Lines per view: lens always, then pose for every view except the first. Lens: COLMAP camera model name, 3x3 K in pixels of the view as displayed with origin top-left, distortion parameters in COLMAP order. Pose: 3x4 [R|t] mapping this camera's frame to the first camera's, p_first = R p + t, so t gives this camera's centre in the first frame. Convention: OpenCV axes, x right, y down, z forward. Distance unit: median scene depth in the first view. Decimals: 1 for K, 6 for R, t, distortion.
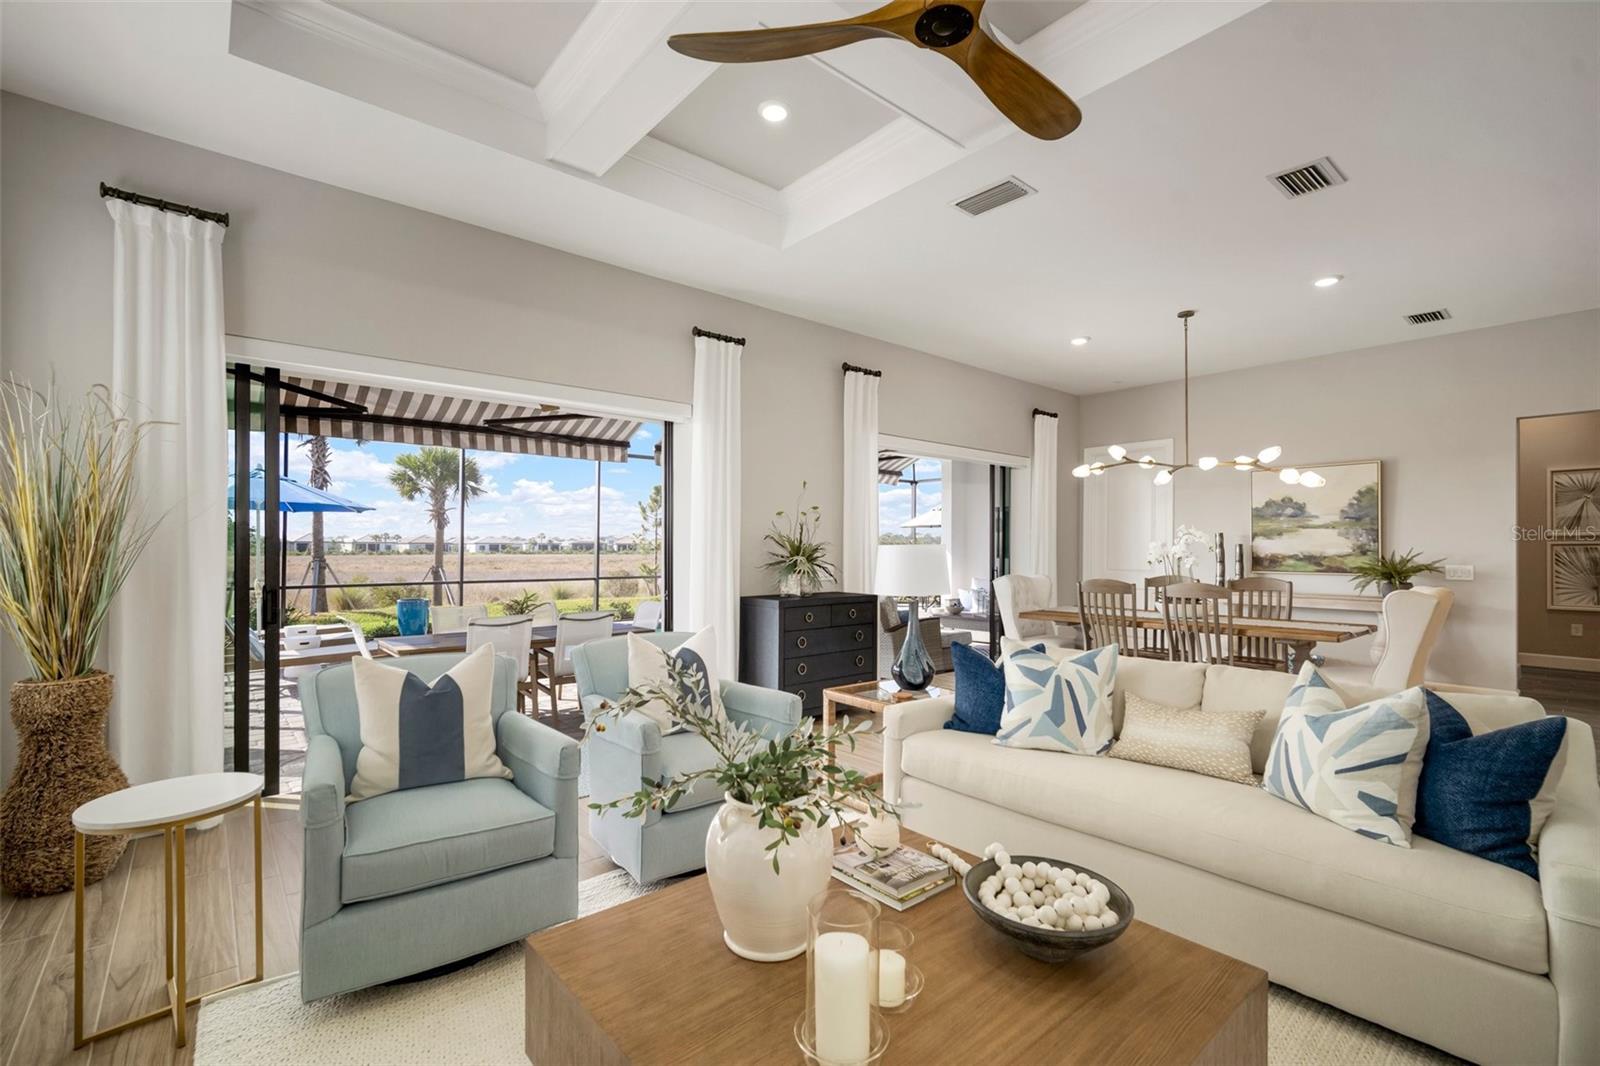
lens RADIAL K [[712.1, 0, 805.6], [0, 712.1, 546.0], [0, 0, 1]] dist [0.016335, -0.000188]
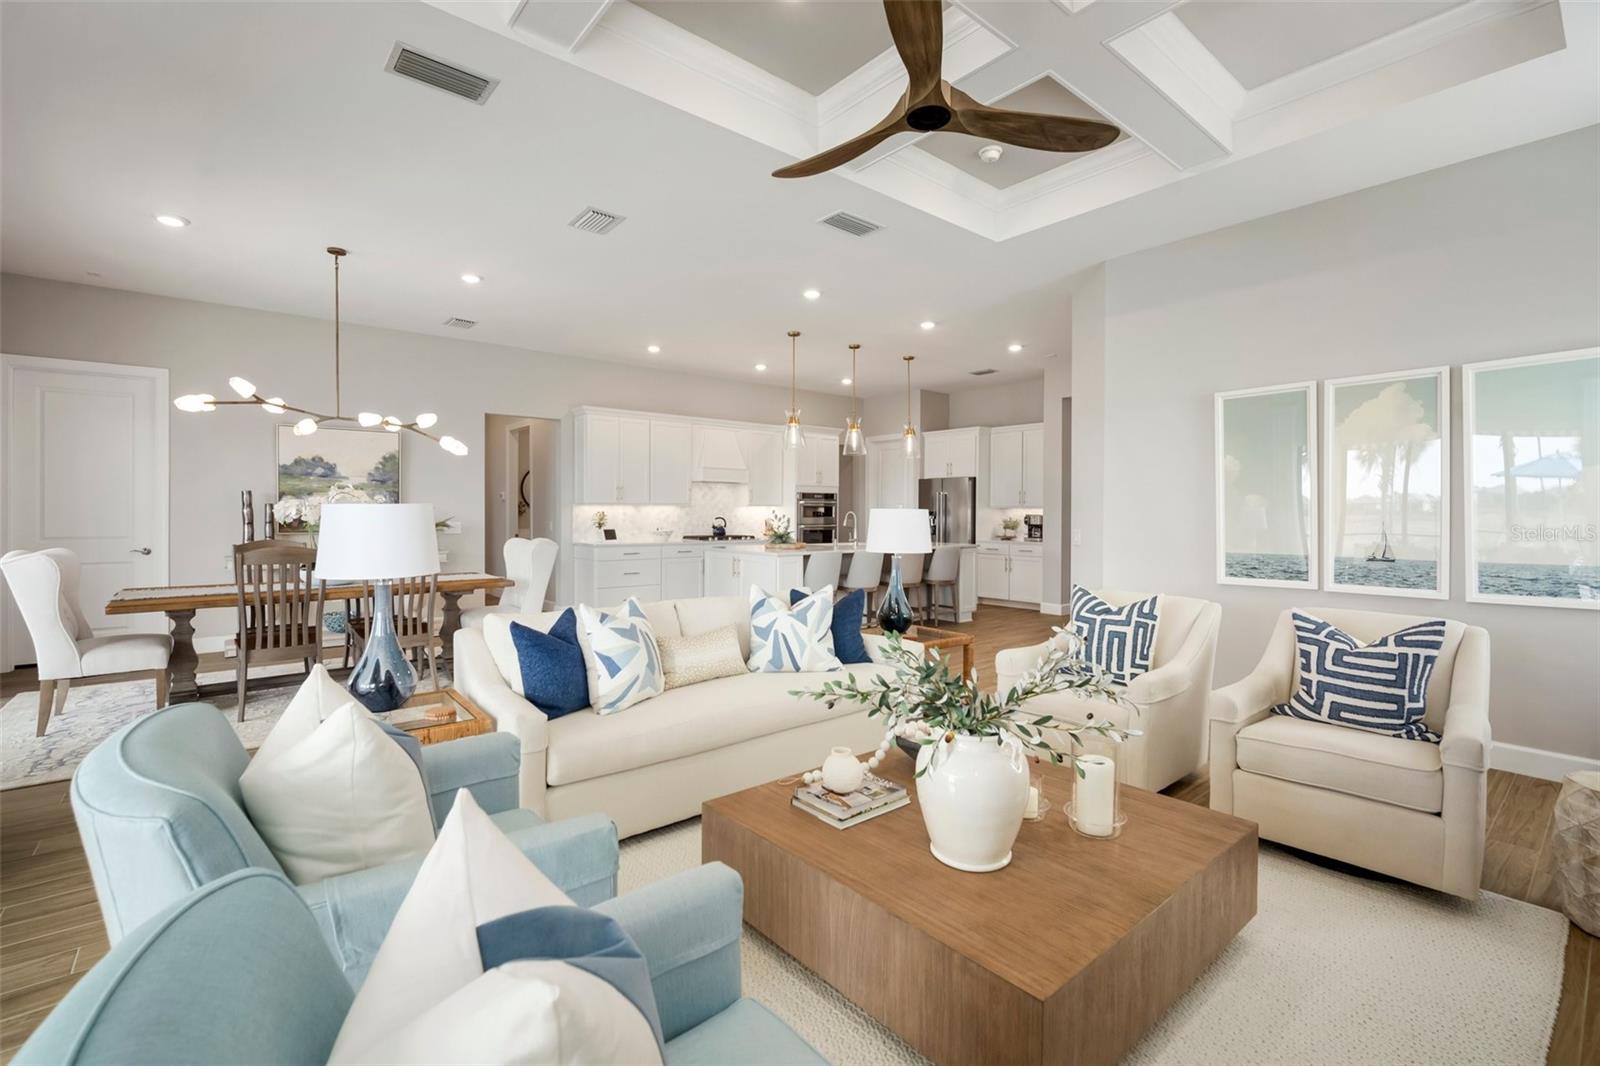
lens RADIAL K [[705.9, 0, 807.2], [0, 705.9, 514.8], [0, 0, 1]] dist [-0.009734, -0.000055]
pose [[0.001268, -0.006794, 0.999976, -0.295568], [-0.006265, 0.999957, 0.006802, 0.001414], [-0.999980, -0.006273, 0.001225, 0.321570]]
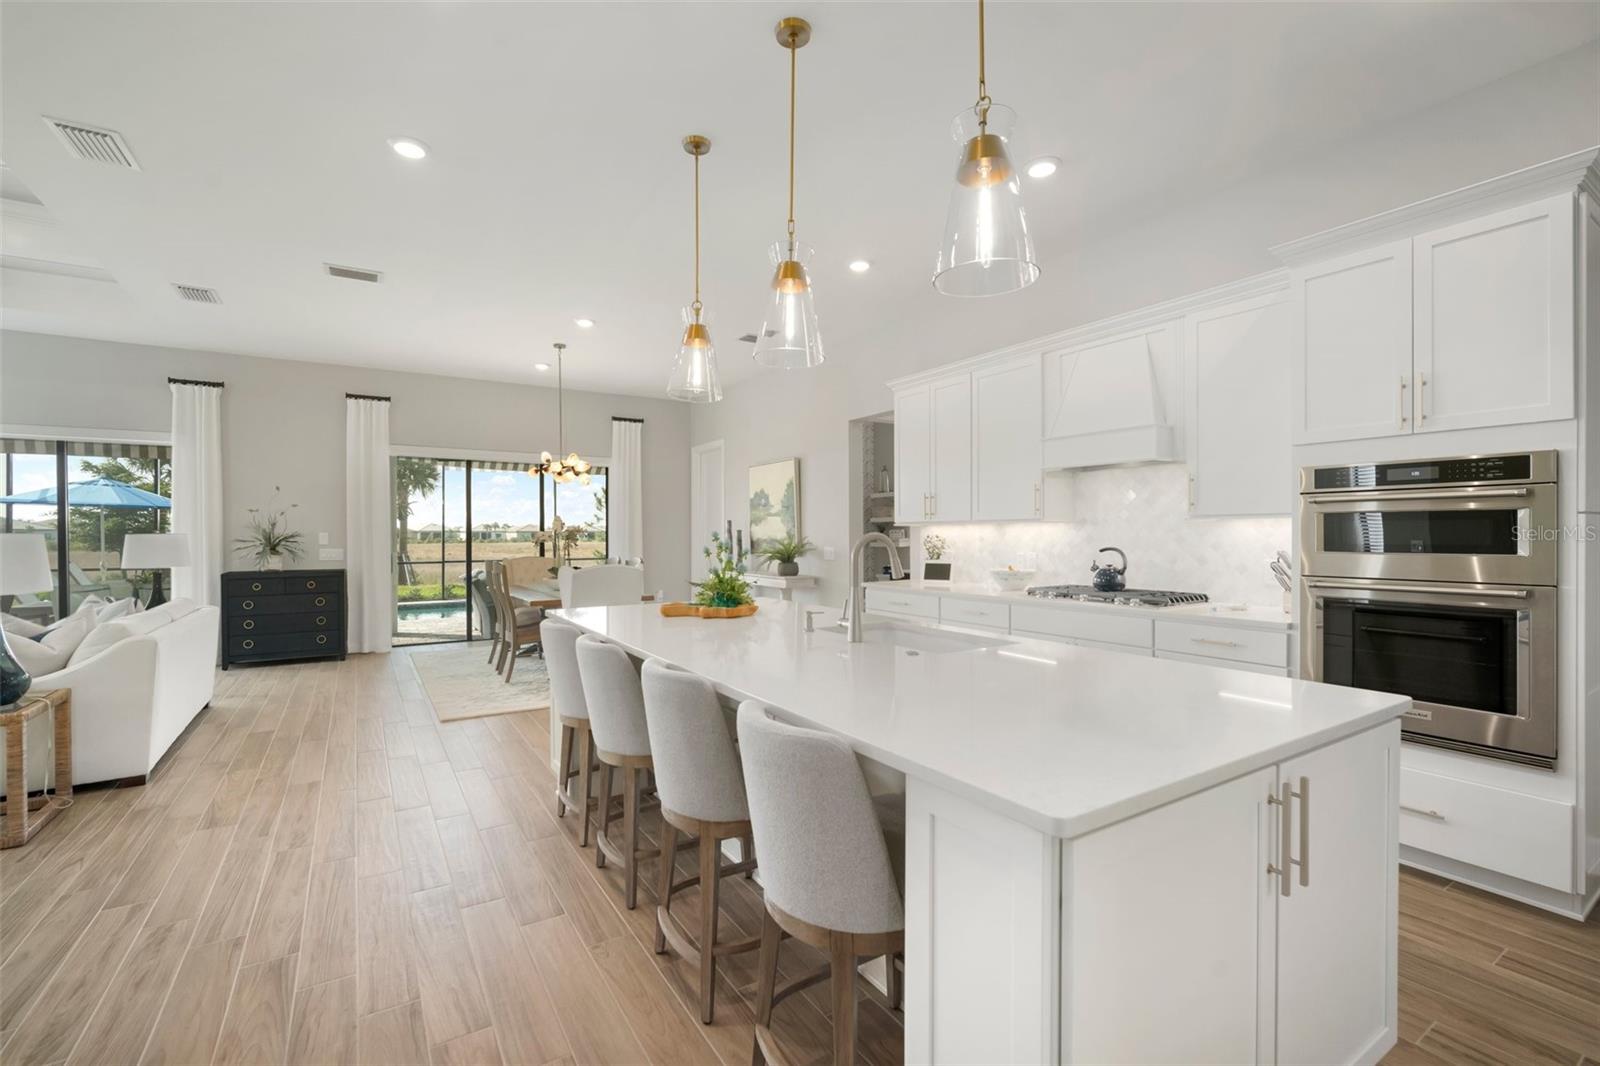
lens RADIAL K [[707.3, 0, 803.9], [0, 707.3, 527.8], [0, 0, 1]] dist [-0.009661, 0.001128]
pose [[0.988660, -0.005445, -0.150072, 0.905306], [0.004269, 0.999958, -0.008158, 0.003764], [0.150110, 0.007425, 0.988641, -0.123661]]
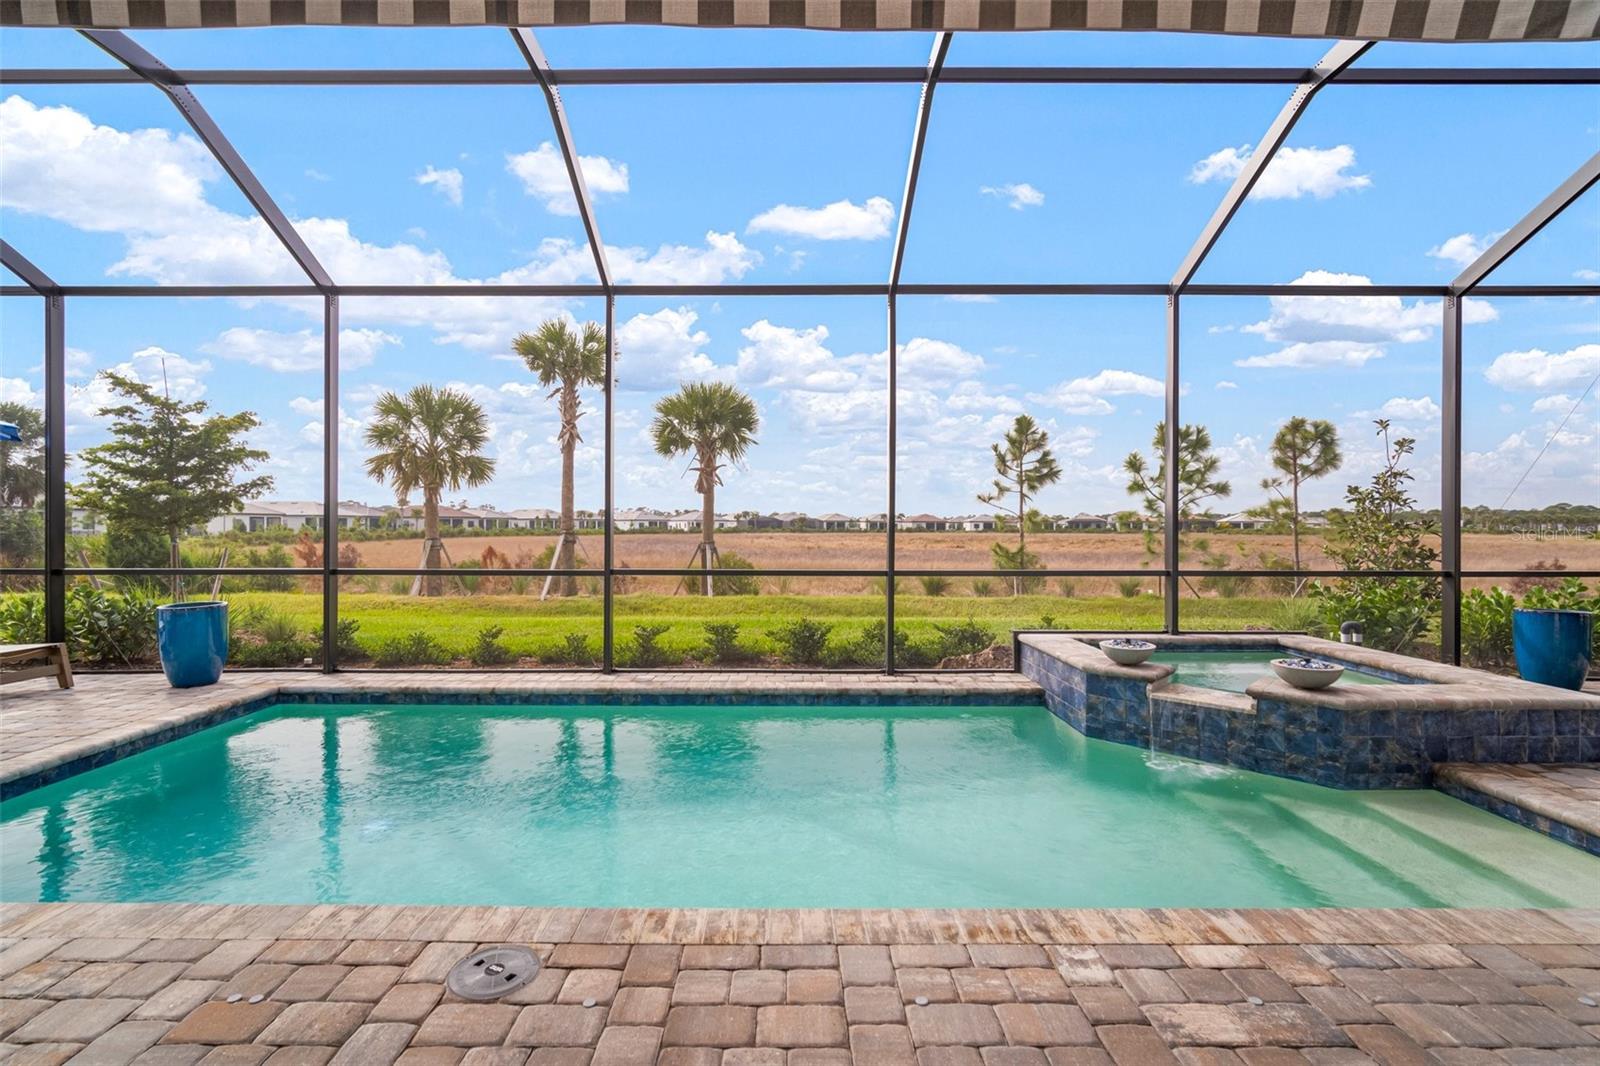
lens RADIAL K [[728.5, 0, 778.6], [0, 728.5, 532.9], [0, 0, 1]] dist [-0.011115, 0.000674]
pose [[0.754878, 0.005256, -0.655844, 0.195182], [0.001918, 0.999946, 0.010221, 0.028050], [0.655862, -0.008973, 0.754828, 1.343053]]
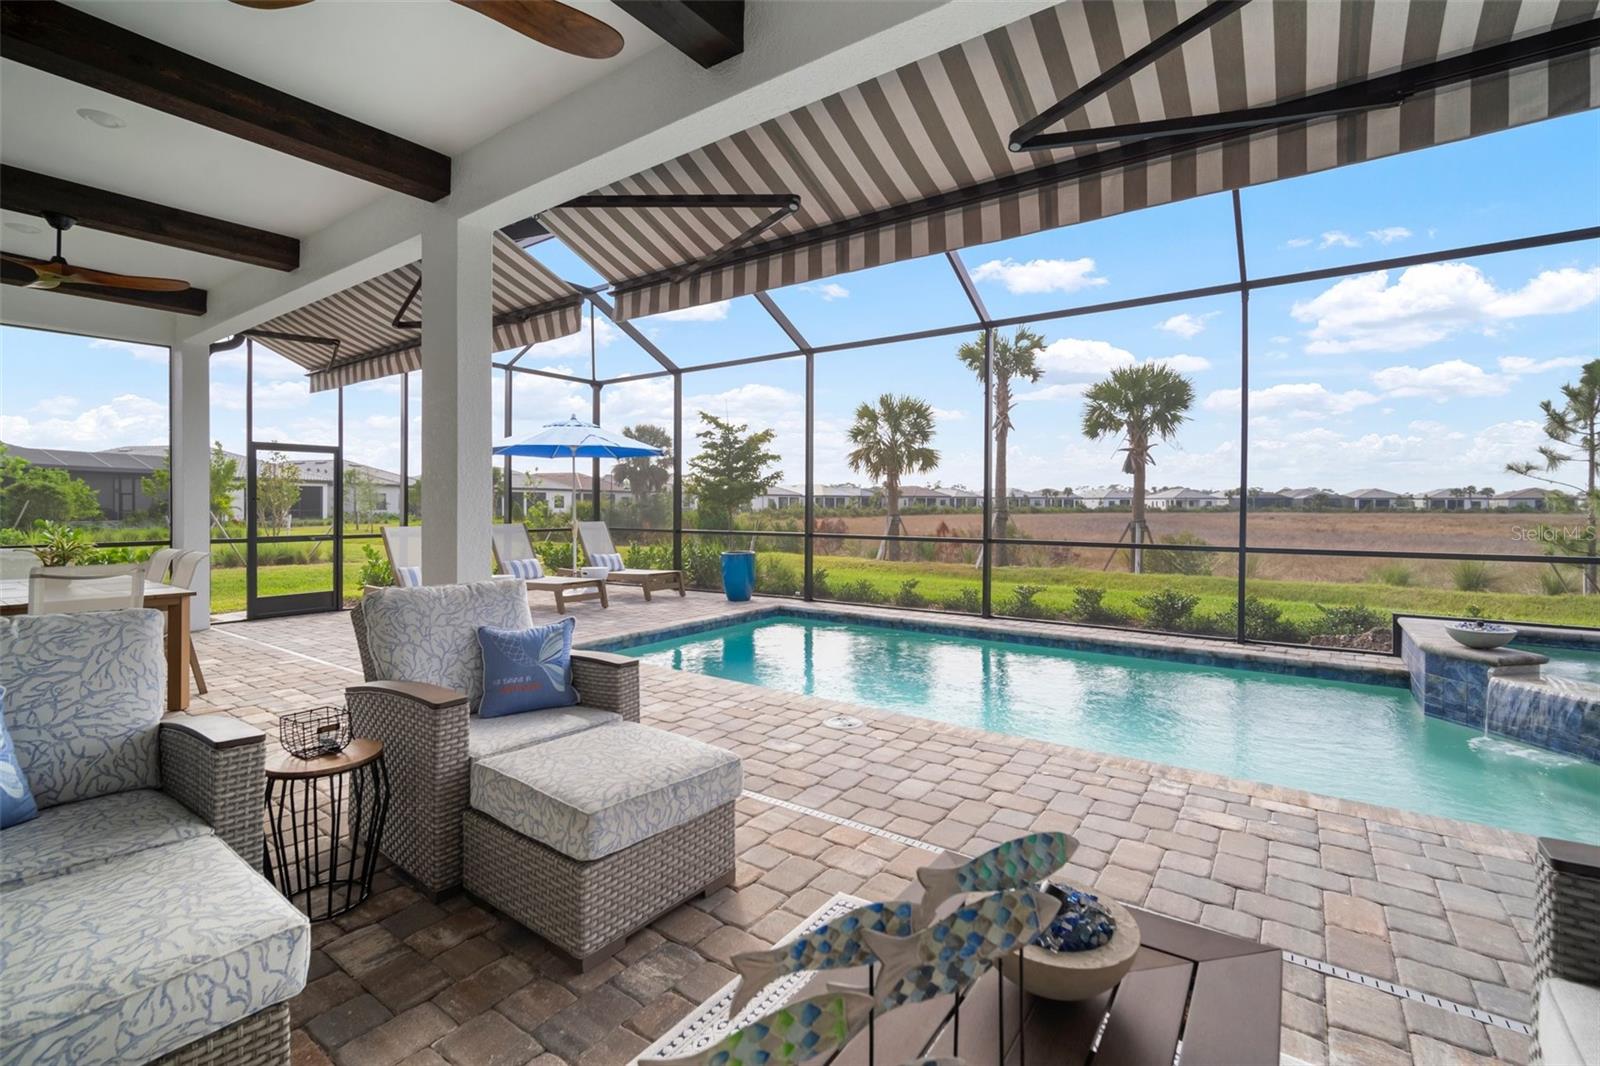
lens RADIAL K [[708.6, 0, 783.3], [0, 708.6, 507.1], [0, 0, 1]] dist [-0.006021, -0.000397]
pose [[0.227260, 0.002834, -0.973830, 0.467269], [0.001897, 0.999993, 0.003353, 0.026659], [0.973832, -0.002609, 0.227253, 1.305890]]
